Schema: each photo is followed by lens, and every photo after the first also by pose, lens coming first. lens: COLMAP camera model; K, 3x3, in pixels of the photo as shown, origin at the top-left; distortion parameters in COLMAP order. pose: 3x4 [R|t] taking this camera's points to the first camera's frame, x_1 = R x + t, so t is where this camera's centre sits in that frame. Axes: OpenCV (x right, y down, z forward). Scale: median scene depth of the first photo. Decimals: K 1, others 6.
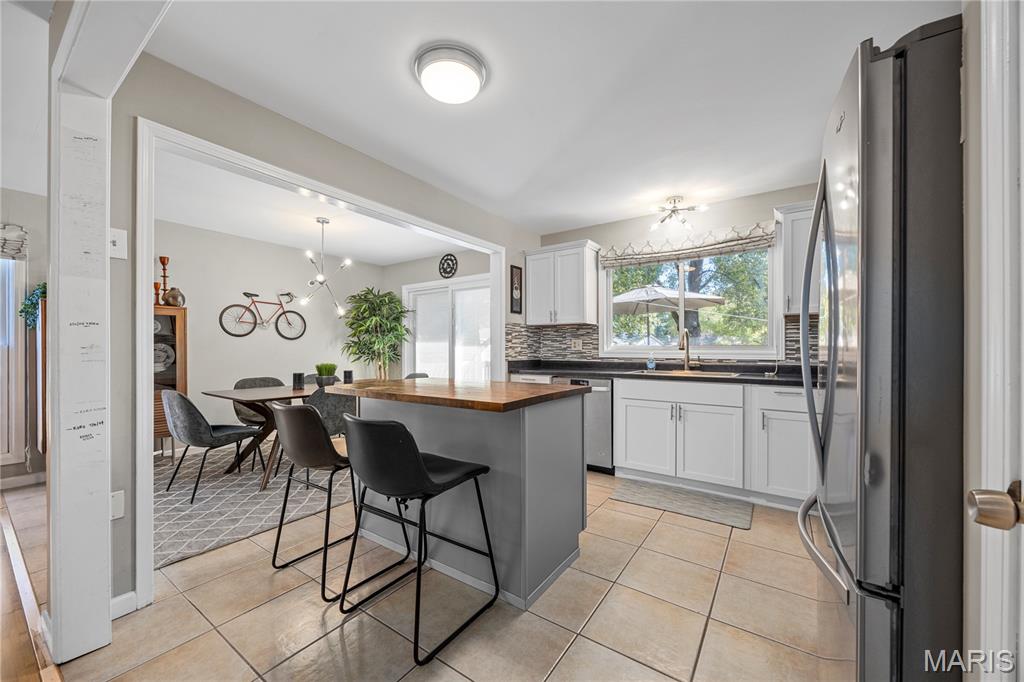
lens RADIAL K [[391.4, 0, 515.6], [0, 391.4, 347.9], [0, 0, 1]] dist [-0.000358, -0.000916]
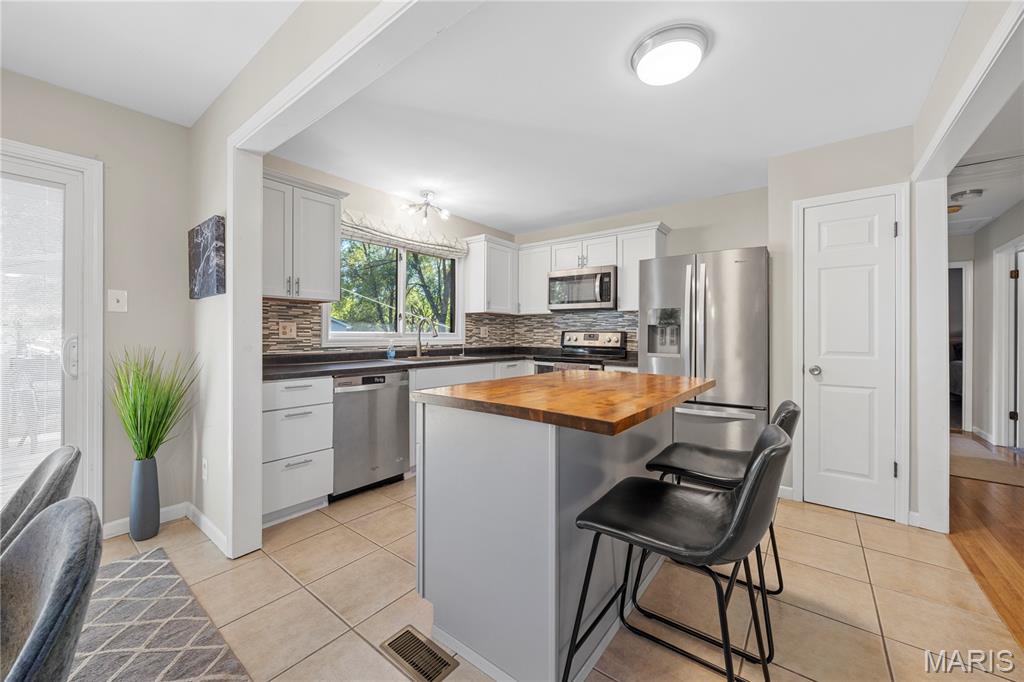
lens RADIAL K [[391.4, 0, 510.8], [0, 391.4, 330.6], [0, 0, 1]] dist [-0.000358, -0.000916]
pose [[0.060429, 0.012469, 0.998095, -0.512667], [-0.002292, 0.999921, -0.012353, 0.000253], [-0.998170, -0.001542, 0.060453, 0.585164]]
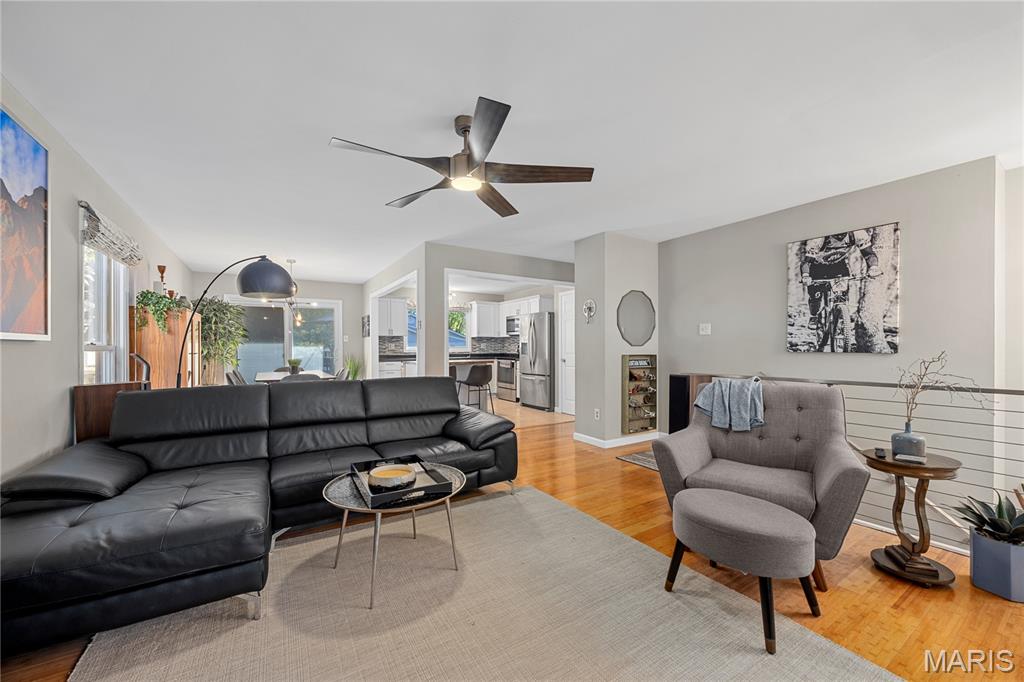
lens RADIAL K [[391.4, 0, 516.1], [0, 391.4, 339.0], [0, 0, 1]] dist [-0.000358, -0.000916]
pose [[0.374276, 0.017394, 0.927154, -1.429555], [0.003177, 0.999794, -0.020039, -0.004320], [-0.927312, 0.010445, 0.374144, -0.294745]]
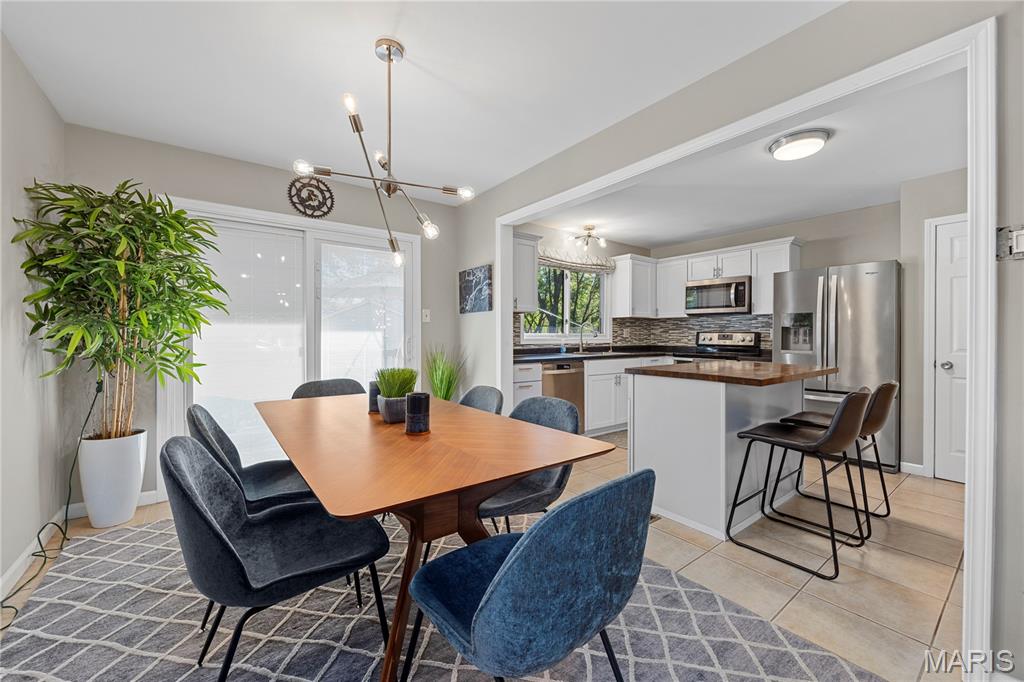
lens RADIAL K [[391.4, 0, 510.7], [0, 391.4, 336.5], [0, 0, 1]] dist [-0.000358, -0.000916]
pose [[0.323129, -0.001656, 0.946353, -0.810460], [-0.000722, 0.999998, 0.001996, 0.000659], [-0.946355, -0.001329, 0.323127, 0.670284]]
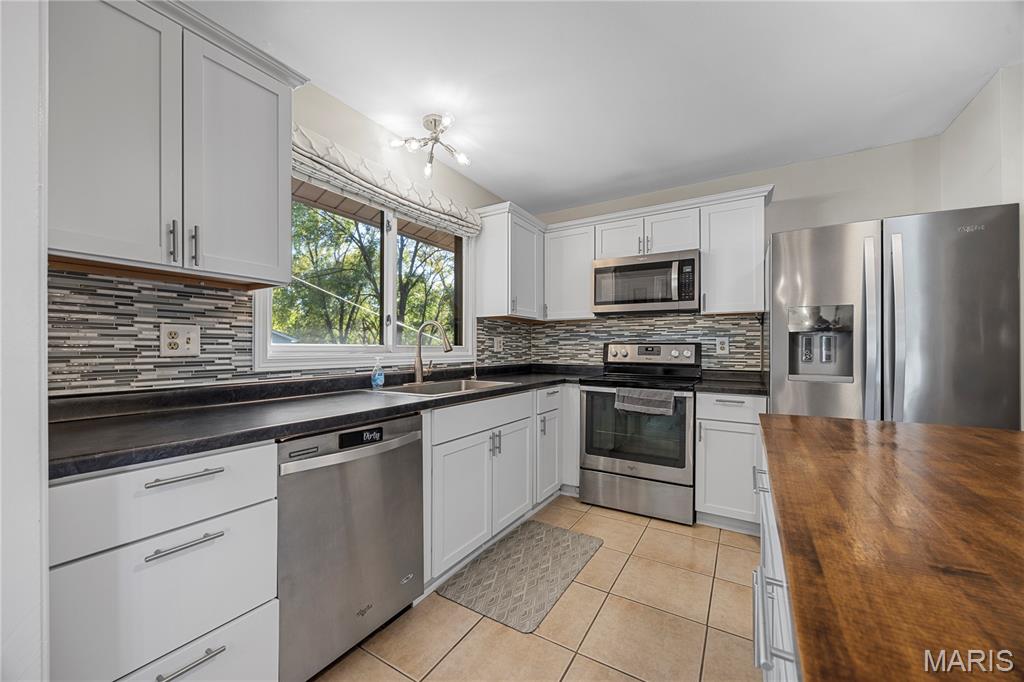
lens RADIAL K [[391.4, 0, 510.0], [0, 391.4, 345.1], [0, 0, 1]] dist [-0.000358, -0.000916]
pose [[-0.052946, 0.010159, 0.998546, -0.206726], [0.001648, 0.999948, -0.010086, 0.000367], [-0.998596, 0.001112, -0.052960, 0.747582]]
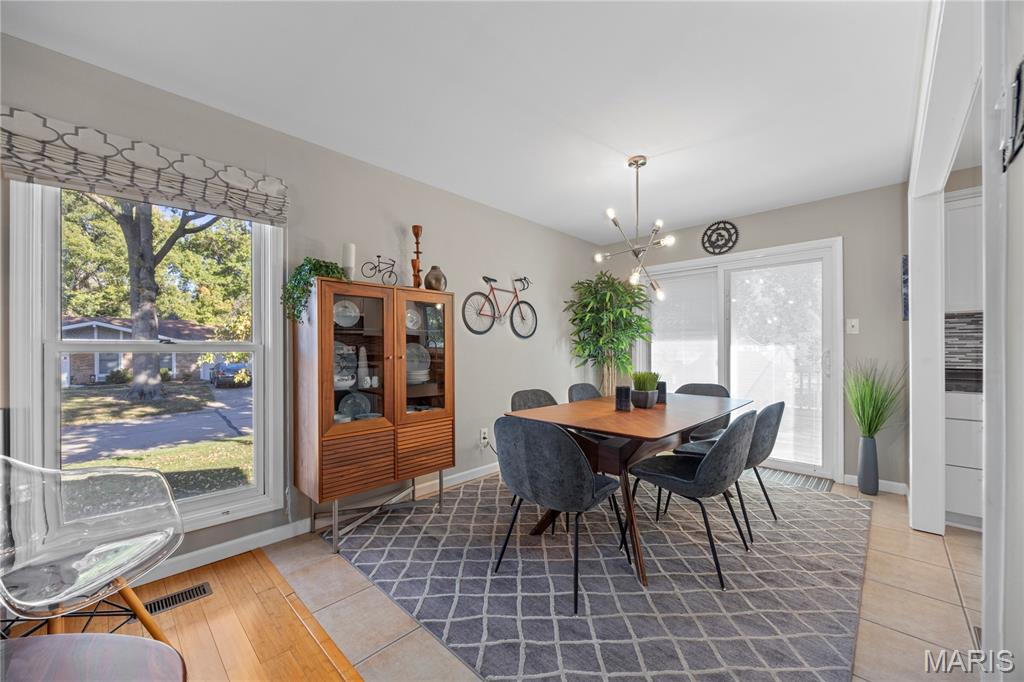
lens RADIAL K [[391.4, 0, 511.1], [0, 391.4, 349.7], [0, 0, 1]] dist [-0.000358, -0.000916]
pose [[0.987053, 0.001665, -0.160387, -0.562015], [-0.001961, 0.999997, -0.001690, 0.003304], [0.160384, 0.001983, 0.987053, 0.274301]]
